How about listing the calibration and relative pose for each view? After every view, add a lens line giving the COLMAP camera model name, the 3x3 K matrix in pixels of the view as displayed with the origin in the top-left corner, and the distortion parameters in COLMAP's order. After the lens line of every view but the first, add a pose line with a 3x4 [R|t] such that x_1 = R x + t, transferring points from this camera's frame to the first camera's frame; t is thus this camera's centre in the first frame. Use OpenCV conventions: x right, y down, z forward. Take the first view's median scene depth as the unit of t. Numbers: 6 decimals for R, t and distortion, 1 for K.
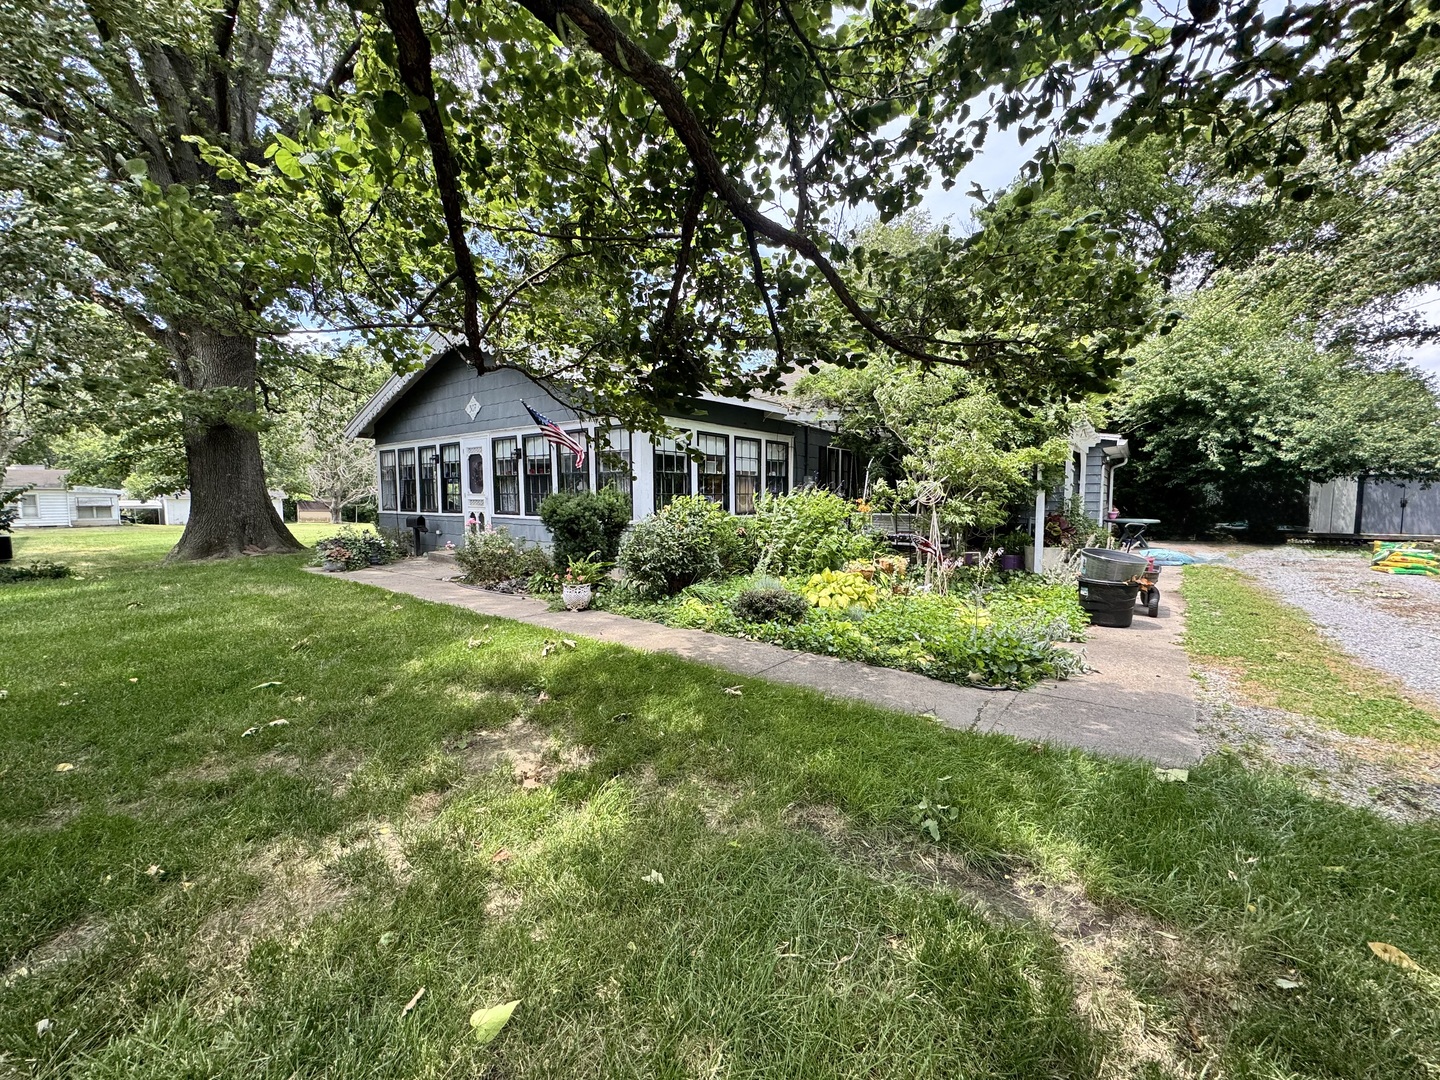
lens RADIAL K [[586.7, 0, 719.6], [0, 586.7, 544.6], [0, 0, 1]] dist [-0.002914, -0.000153]
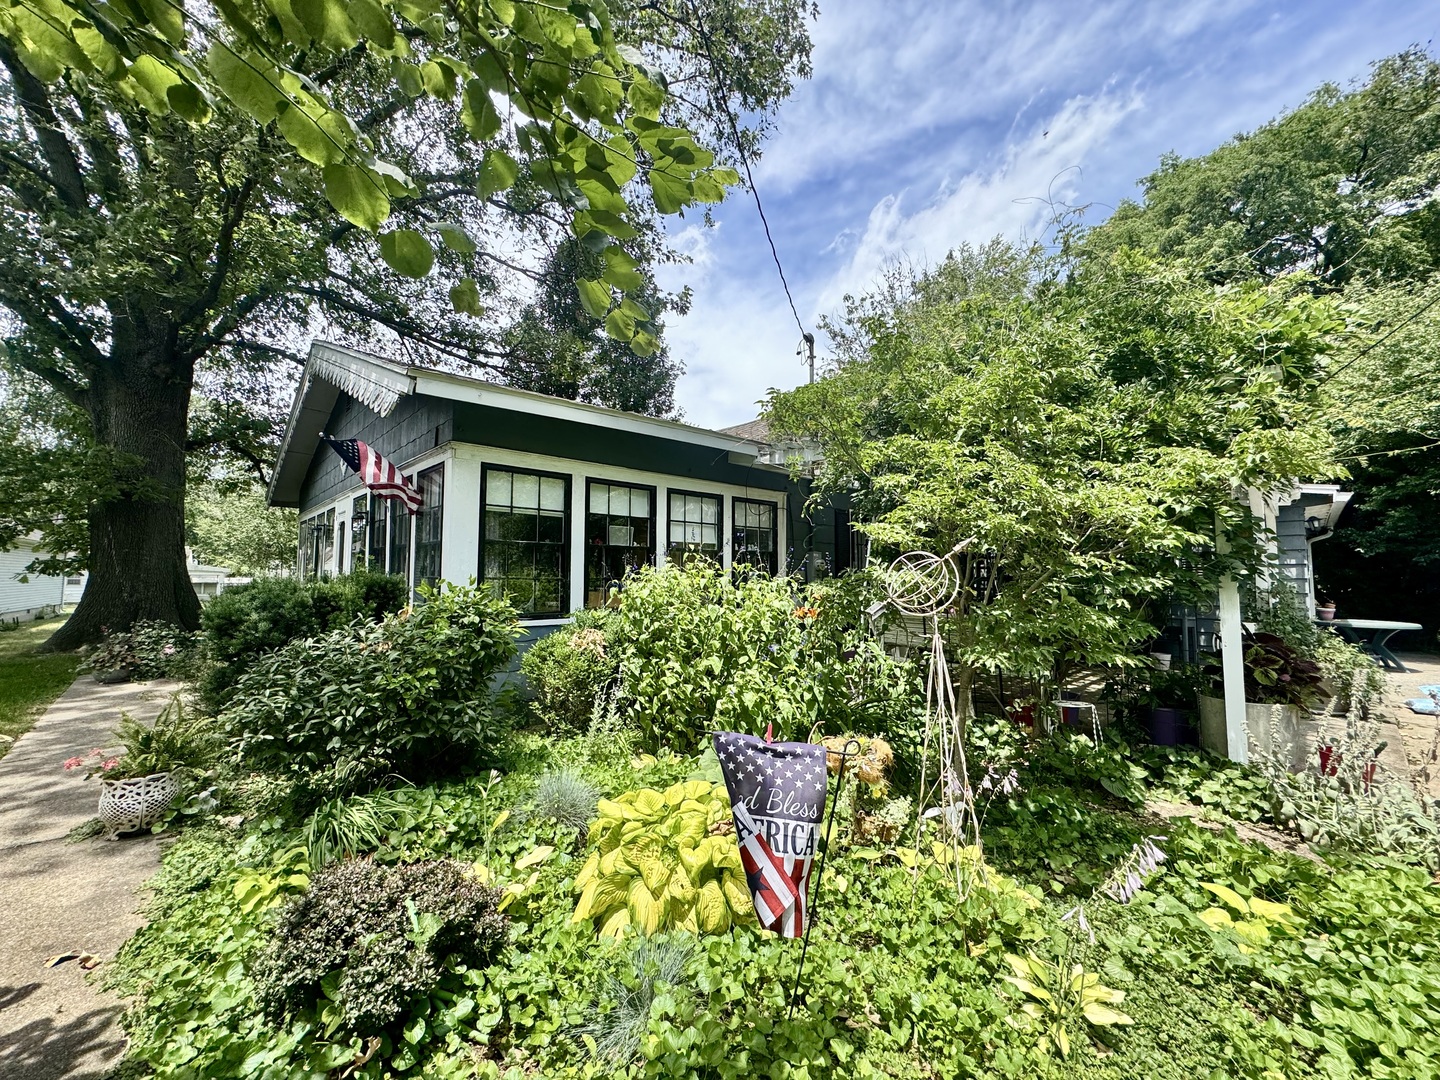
lens RADIAL K [[586.7, 0, 723.0], [0, 586.7, 537.3], [0, 0, 1]] dist [-0.002914, -0.000153]
pose [[0.986801, -0.003760, -0.161897, 0.176951], [-0.020606, 0.988688, -0.148564, -0.035585], [0.160624, 0.149939, 0.975560, 0.367765]]
